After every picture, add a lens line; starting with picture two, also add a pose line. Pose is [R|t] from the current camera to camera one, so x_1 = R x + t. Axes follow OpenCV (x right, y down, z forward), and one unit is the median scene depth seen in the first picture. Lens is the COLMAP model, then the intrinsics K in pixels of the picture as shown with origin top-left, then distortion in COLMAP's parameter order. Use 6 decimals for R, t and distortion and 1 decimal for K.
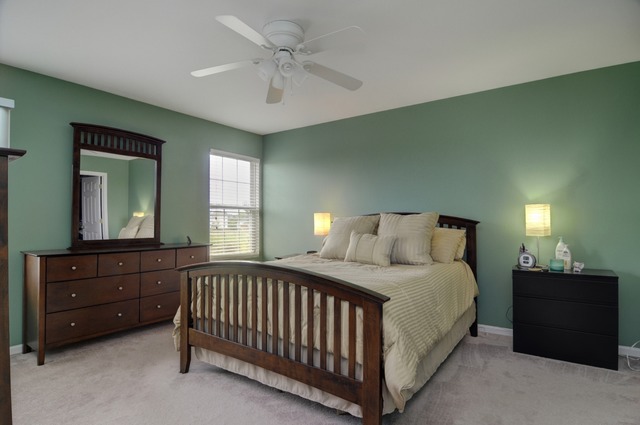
lens RADIAL K [[350.8, 0, 320.0], [0, 350.8, 212.5], [0, 0, 1]] dist [-0.003106, -0.000116]
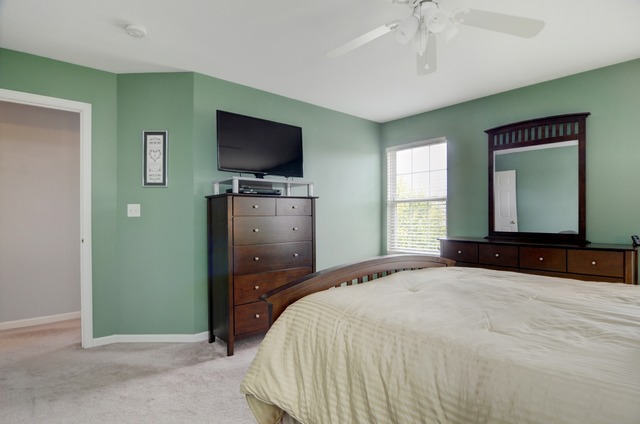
lens RADIAL K [[350.8, 0, 320.0], [0, 350.8, 212.0], [0, 0, 1]] dist [-0.003106, -0.000116]
pose [[-0.210733, -0.015204, -0.977425, 0.496921], [0.027082, 0.999404, -0.021385, 0.023362], [0.977168, -0.030977, -0.210196, 0.625426]]
